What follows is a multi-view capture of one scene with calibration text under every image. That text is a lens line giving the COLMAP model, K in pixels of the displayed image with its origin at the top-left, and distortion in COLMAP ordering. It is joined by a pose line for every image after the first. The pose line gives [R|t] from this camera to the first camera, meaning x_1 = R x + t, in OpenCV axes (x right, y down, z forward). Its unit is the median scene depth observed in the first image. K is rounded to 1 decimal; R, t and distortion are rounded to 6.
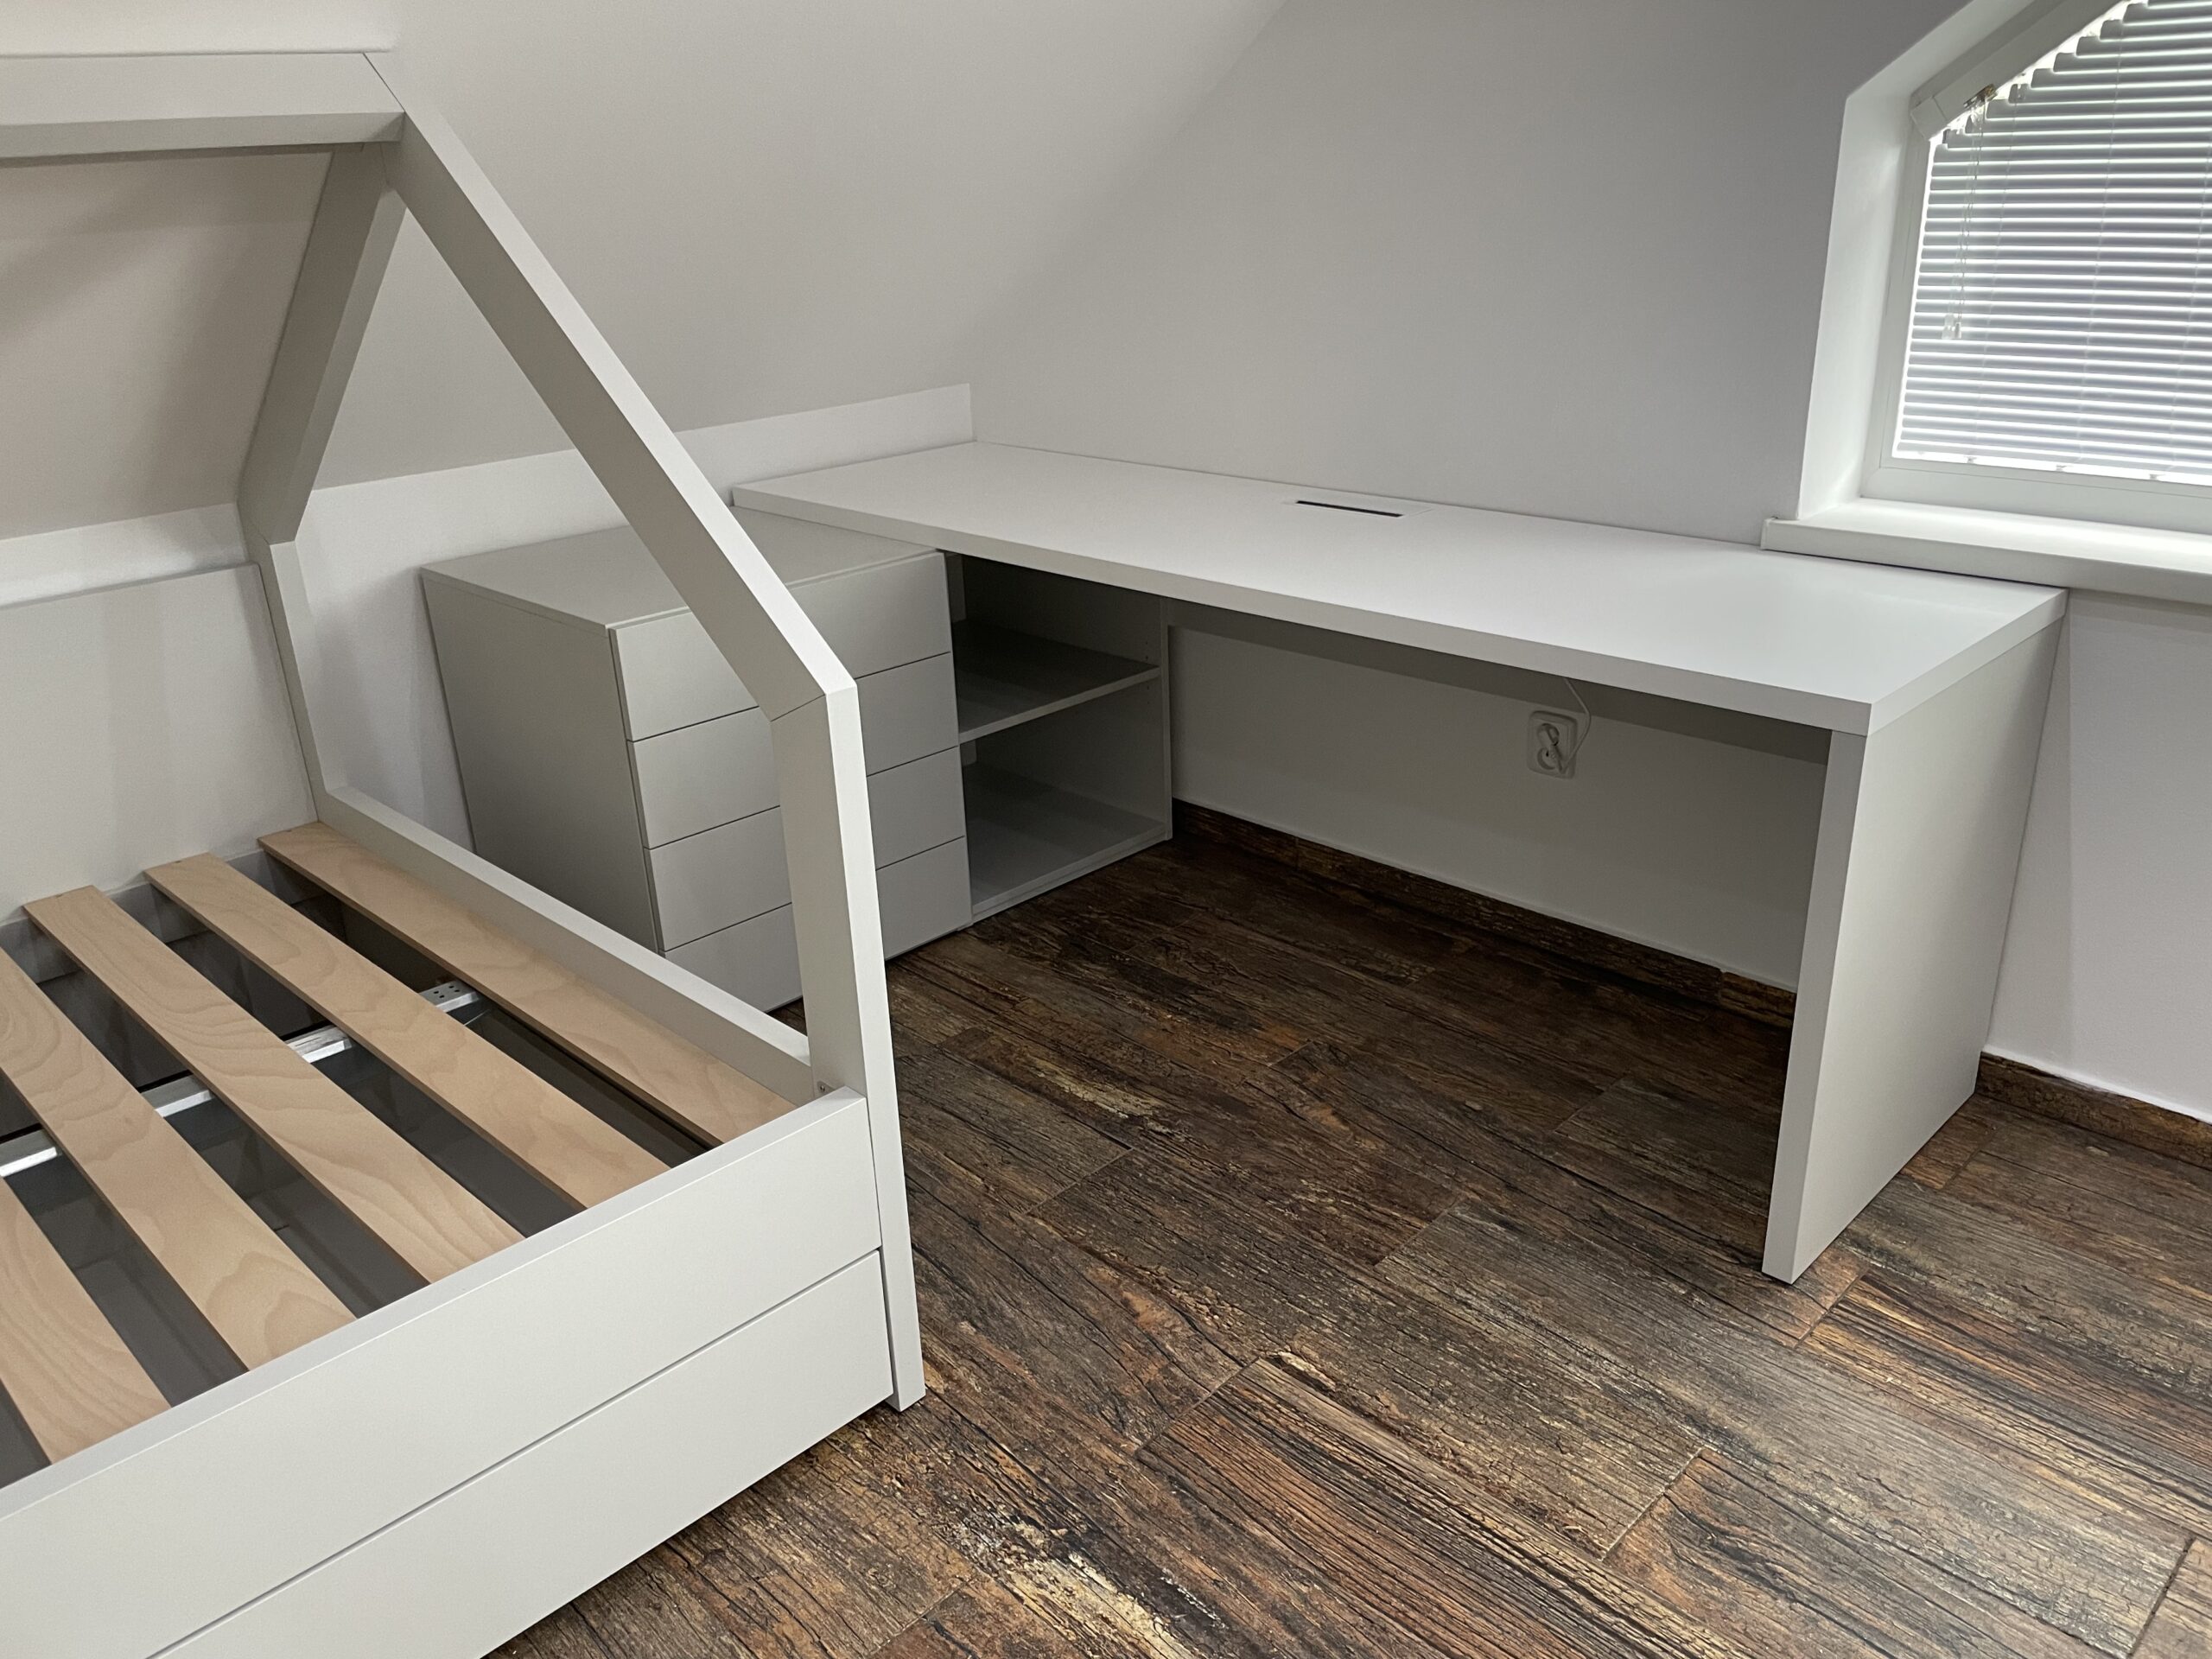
lens RADIAL K [[1686.3, 0, 1116.3], [0, 1686.3, 817.4], [0, 0, 1]] dist [0.061955, -0.077941]
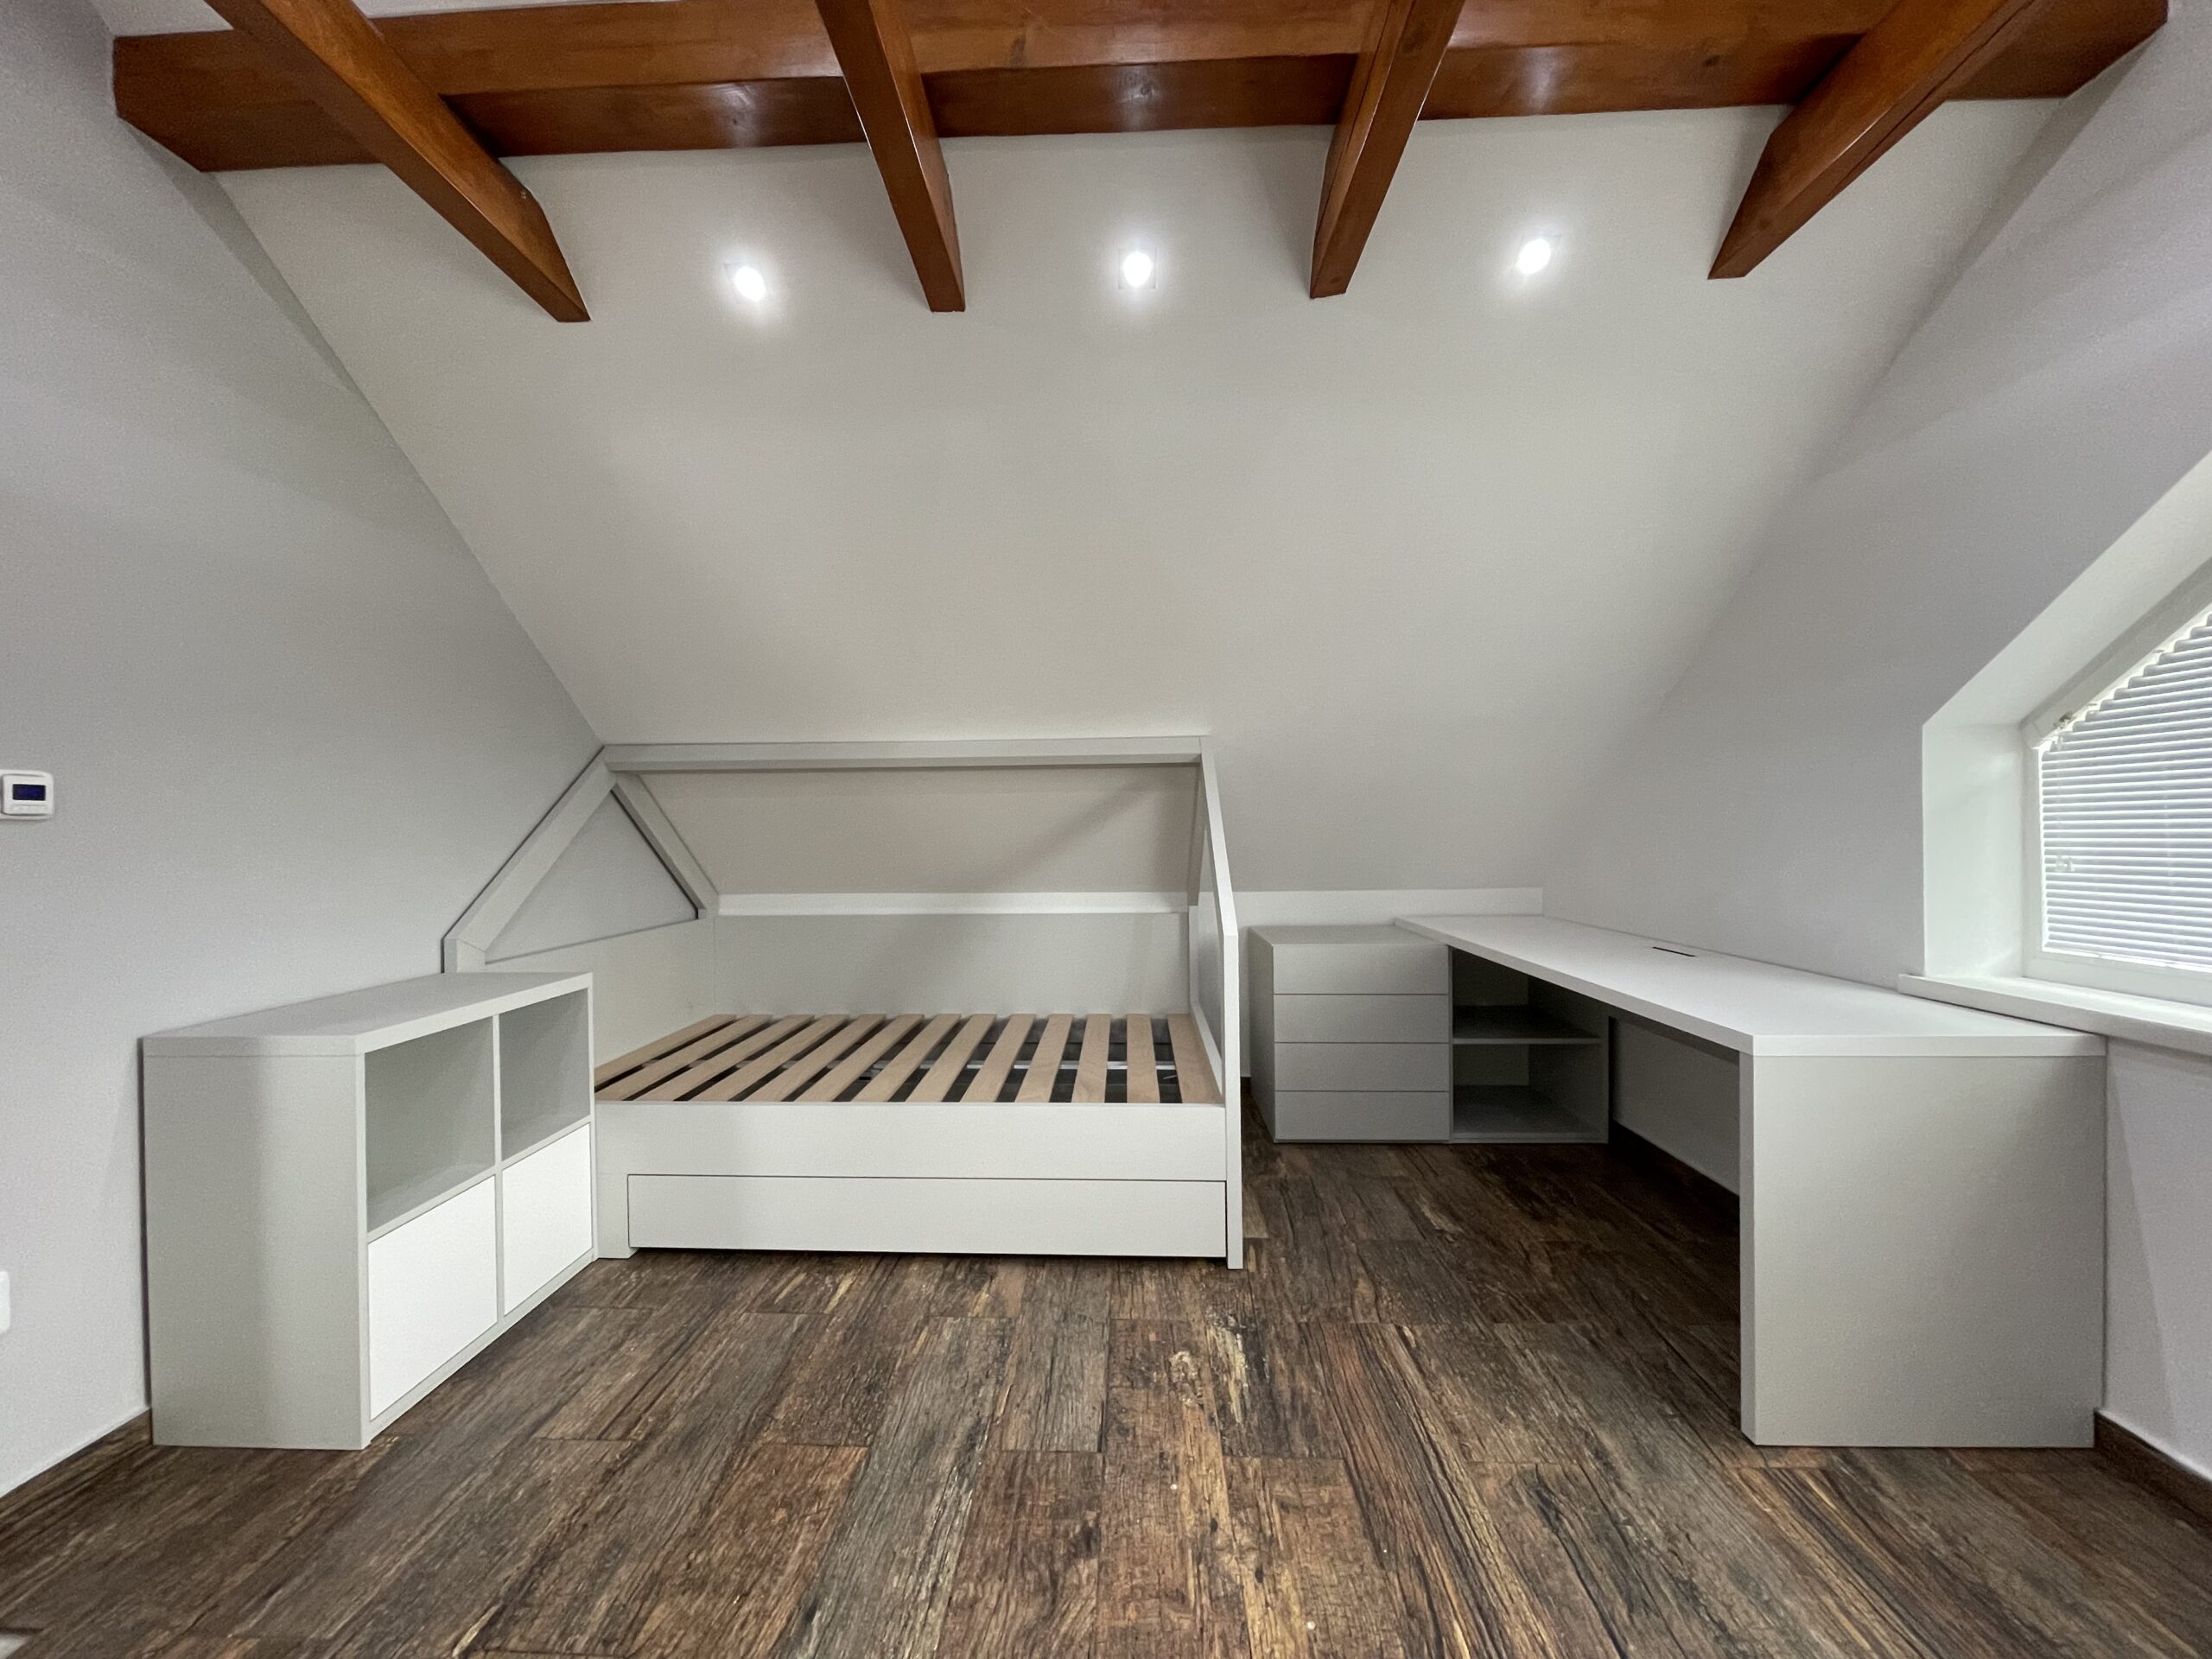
lens RADIAL K [[901.3, 0, 1090.8], [0, 901.3, 831.6], [0, 0, 1]] dist [-0.000313, 0.000028]
pose [[0.671960, 0.032170, -0.739888, 0.625104], [-0.288013, 0.931763, -0.221058, 0.126914], [0.682289, 0.361640, 0.635373, -0.099671]]
